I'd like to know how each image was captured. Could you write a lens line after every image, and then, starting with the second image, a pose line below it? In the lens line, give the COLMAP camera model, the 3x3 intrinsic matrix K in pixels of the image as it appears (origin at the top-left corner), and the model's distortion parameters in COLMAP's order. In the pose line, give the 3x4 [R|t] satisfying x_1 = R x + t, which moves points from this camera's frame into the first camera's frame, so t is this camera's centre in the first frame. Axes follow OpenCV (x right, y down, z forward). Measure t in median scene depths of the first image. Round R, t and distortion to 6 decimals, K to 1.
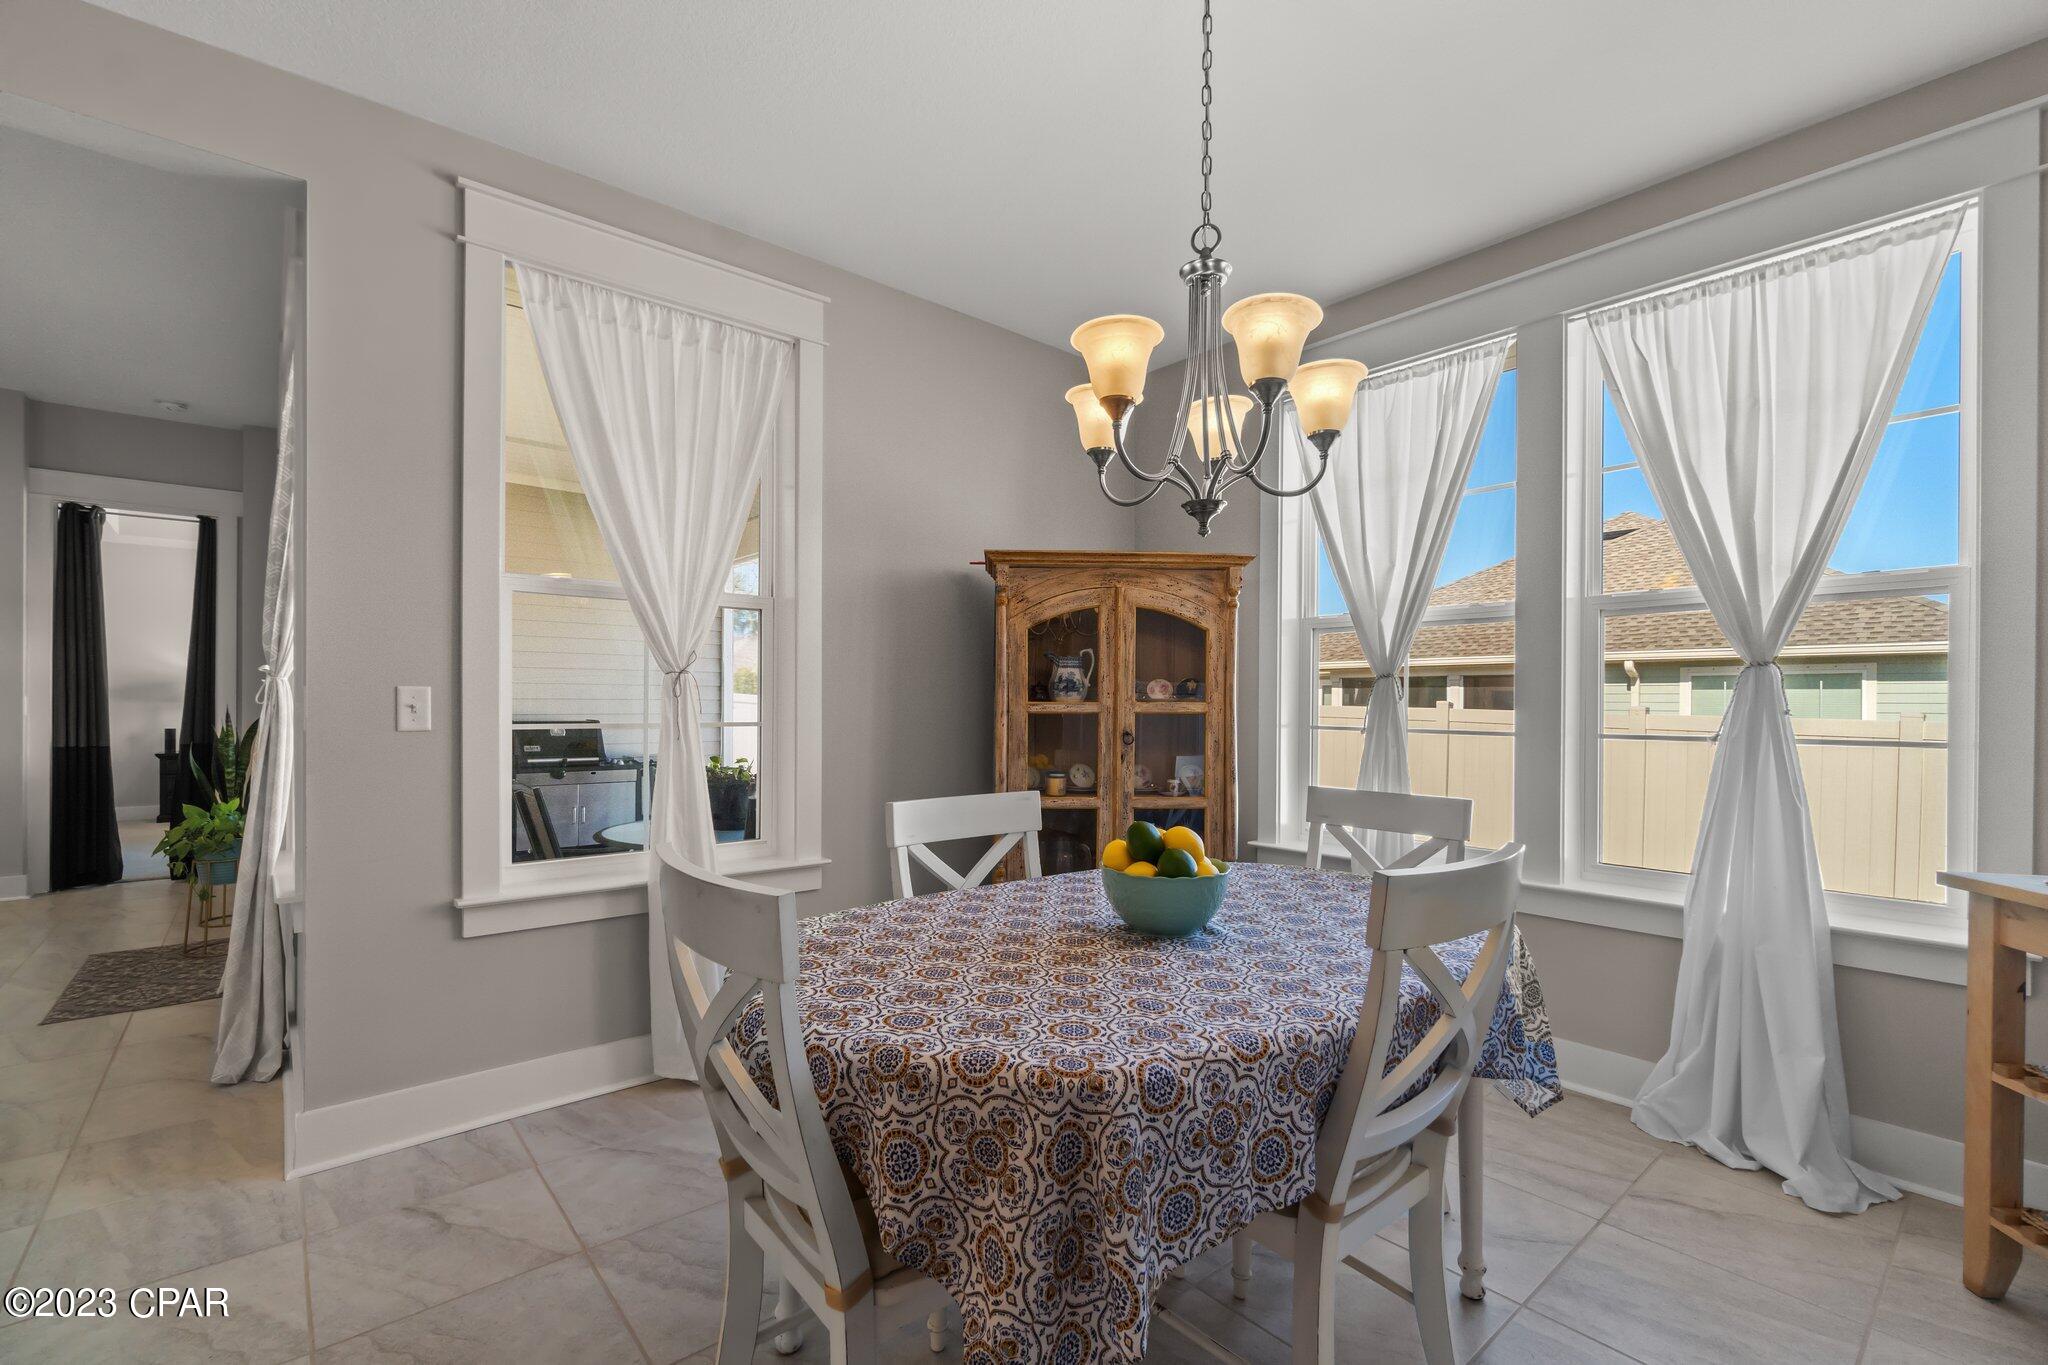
lens RADIAL K [[907.5, 0, 1032.6], [0, 907.5, 698.6], [0, 0, 1]] dist [0.009115, 0.000703]
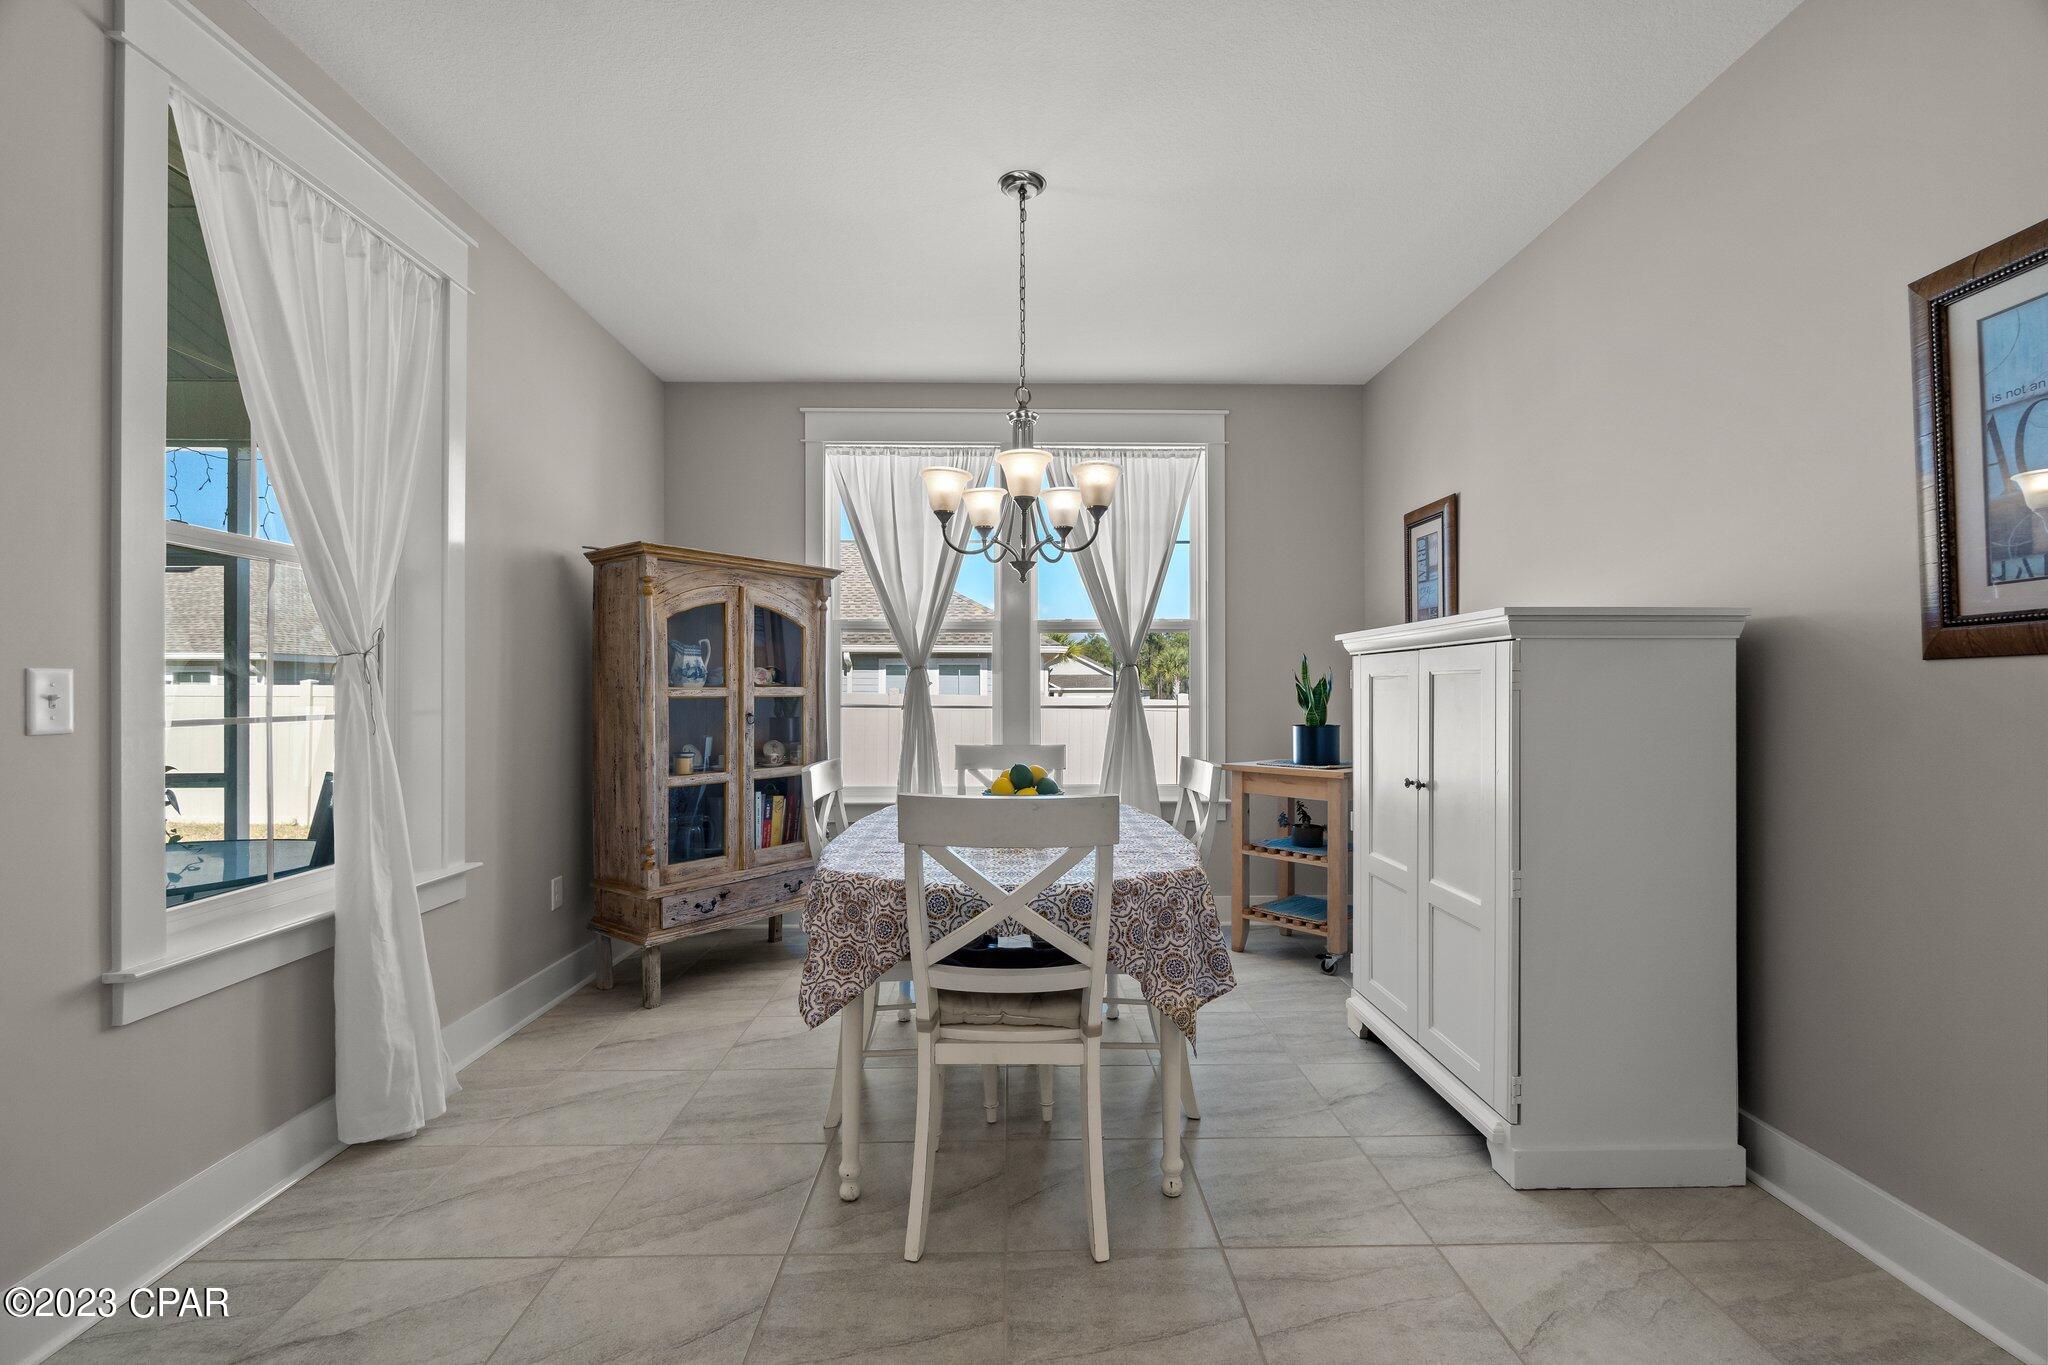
lens RADIAL K [[907.5, 0, 1019.5], [0, 907.5, 677.4], [0, 0, 1]] dist [0.009115, 0.000703]
pose [[0.631134, 0.004076, 0.775663, -0.572384], [-0.001435, 0.999991, -0.004087, -0.004296], [-0.775672, 0.001466, 0.631134, 0.008440]]
